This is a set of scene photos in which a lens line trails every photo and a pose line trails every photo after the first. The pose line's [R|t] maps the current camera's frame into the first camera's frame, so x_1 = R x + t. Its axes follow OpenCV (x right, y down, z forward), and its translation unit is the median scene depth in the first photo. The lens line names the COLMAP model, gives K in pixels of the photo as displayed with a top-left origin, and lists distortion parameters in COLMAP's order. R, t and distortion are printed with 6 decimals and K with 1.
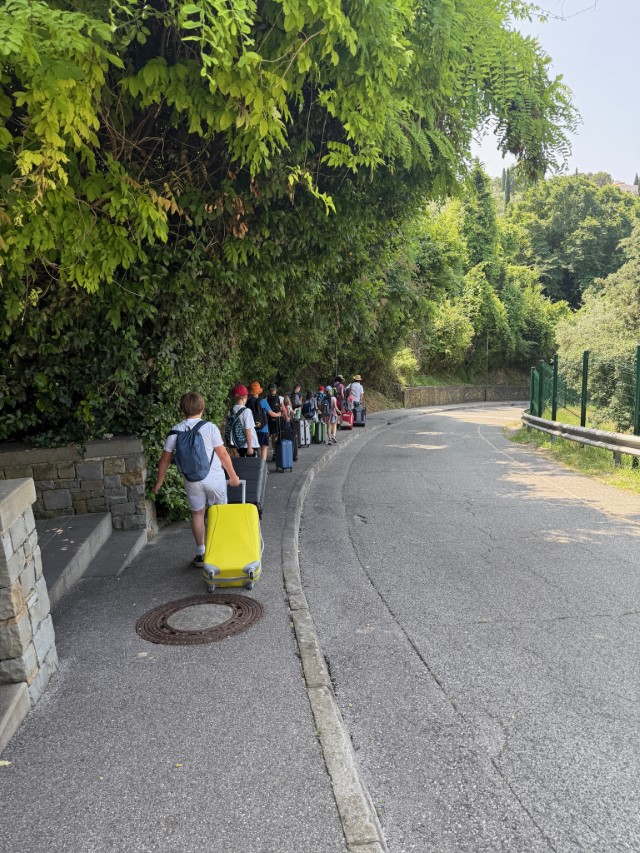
lens RADIAL K [[588.3, 0, 320.0], [0, 588.3, 426.5], [0, 0, 1]] dist [0.005738, -0.001855]
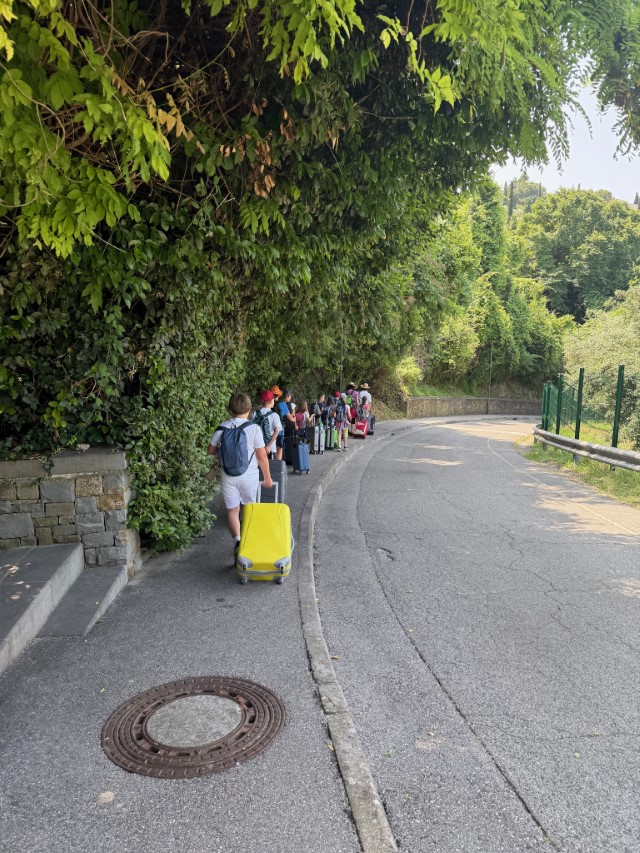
lens RADIAL K [[596.4, 0, 320.0], [0, 596.4, 426.5], [0, 0, 1]] dist [-0.005427, -0.007741]
pose [[0.999335, 0.035217, 0.009478, -0.049853], [-0.035102, 0.999311, -0.012070, -0.013007], [-0.009897, 0.011729, 0.999882, 0.195336]]
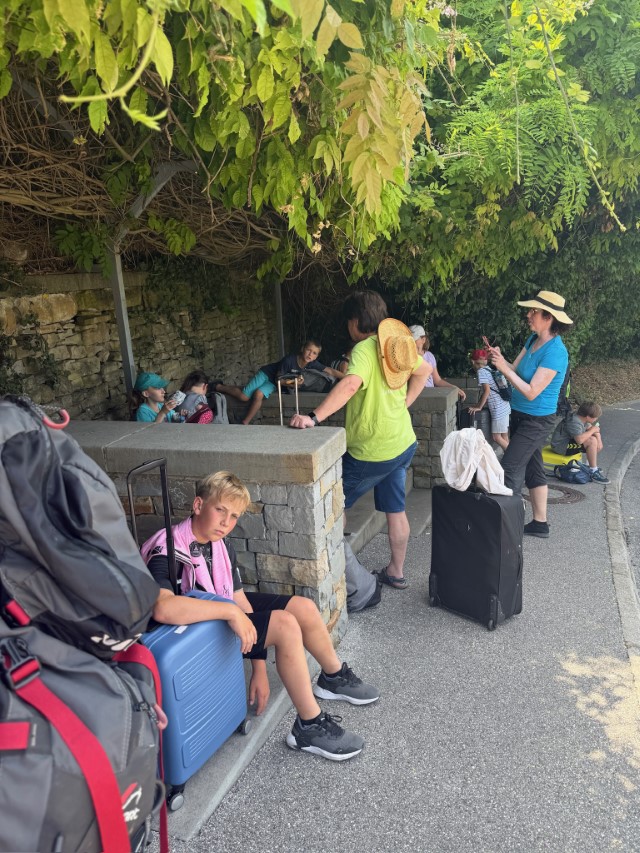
lens RADIAL K [[596.4, 0, 320.0], [0, 596.4, 426.5], [0, 0, 1]] dist [-0.005427, -0.007741]
pose [[0.844434, 0.121846, -0.521618, 0.064141], [-0.081749, 0.991693, 0.099310, 0.031104], [0.529385, -0.041219, 0.847380, -0.427233]]
